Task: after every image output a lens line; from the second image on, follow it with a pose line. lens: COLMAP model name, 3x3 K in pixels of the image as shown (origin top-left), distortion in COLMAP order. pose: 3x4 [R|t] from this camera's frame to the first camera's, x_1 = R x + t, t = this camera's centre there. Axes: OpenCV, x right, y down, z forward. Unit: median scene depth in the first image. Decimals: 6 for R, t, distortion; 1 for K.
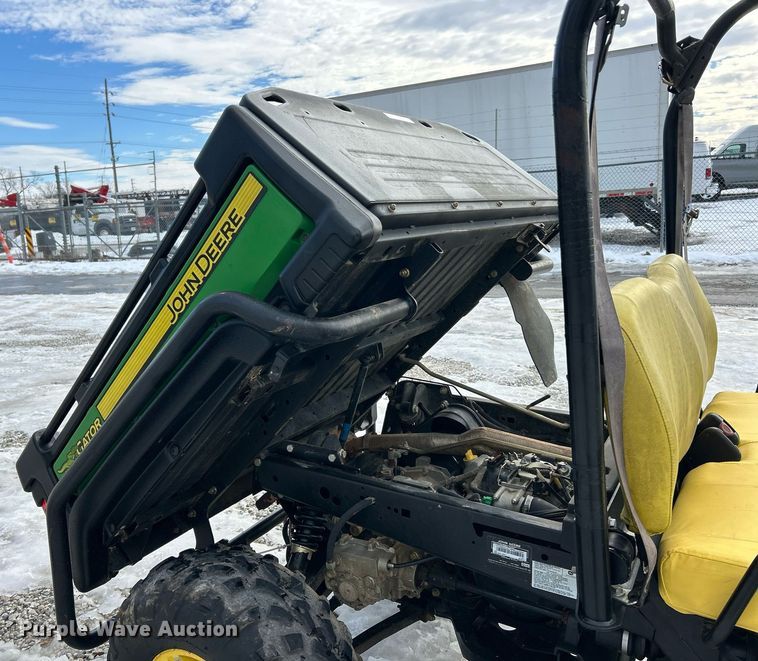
lens RADIAL K [[672.3, 0, 323.8], [0, 672.3, 337.7], [0, 0, 1]] dist [0.004309, 0.020286]
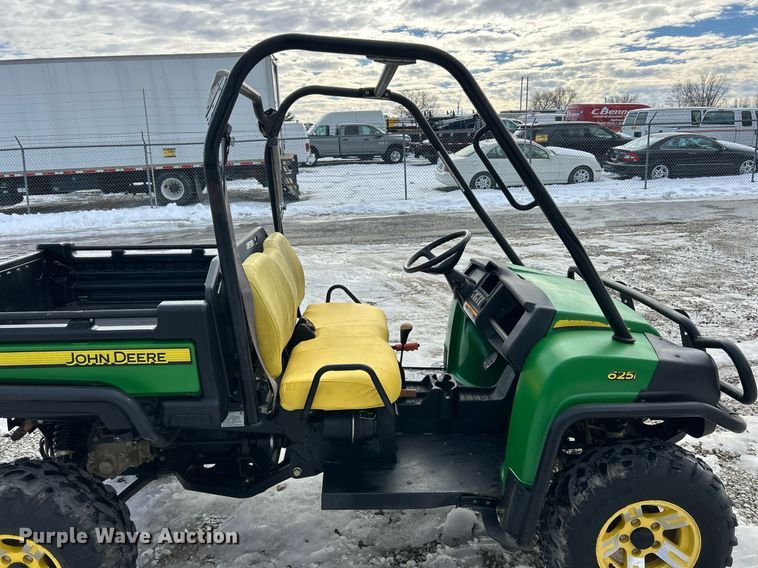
lens RADIAL K [[566.0, 0, 379.4], [0, 566.0, 283.4], [0, 0, 1]] dist [0.010334, -0.015026]
pose [[0.811691, -0.113452, 0.572962, -0.138460], [0.105942, 0.993280, 0.046595, -0.031131], [-0.574398, 0.022880, 0.818256, -0.389351]]
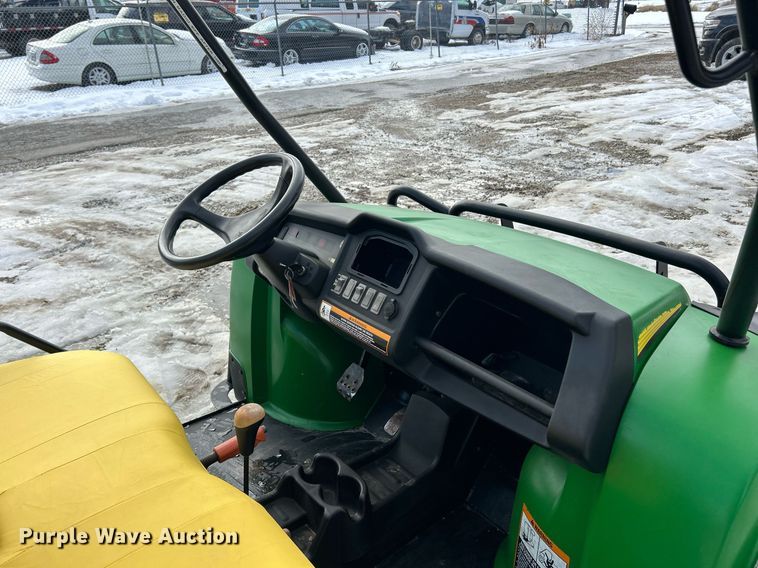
lens RADIAL K [[566.0, 0, 383.3], [0, 566.0, 277.9], [0, 0, 1]] dist [0.010334, -0.015026]
pose [[0.289881, -0.357008, 0.887983, 0.268443], [0.204210, 0.929527, 0.307047, -0.124097], [-0.935023, 0.092328, 0.342357, 0.356320]]
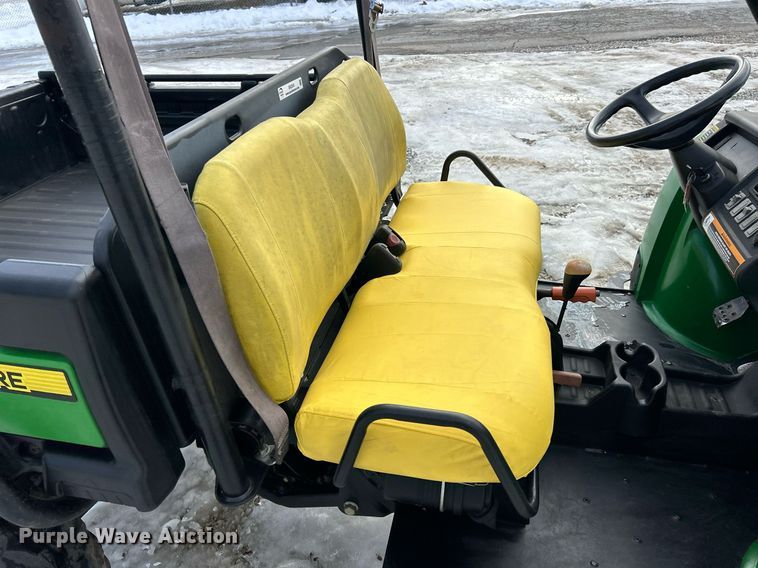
lens RADIAL K [[566.0, 0, 371.1], [0, 566.0, 277.6], [0, 0, 1]] dist [0.010334, -0.015026]
pose [[0.941974, -0.194052, 0.273915, 0.247488], [0.096895, 0.938429, 0.331604, -0.096140], [-0.321399, -0.285822, 0.902778, 0.135792]]
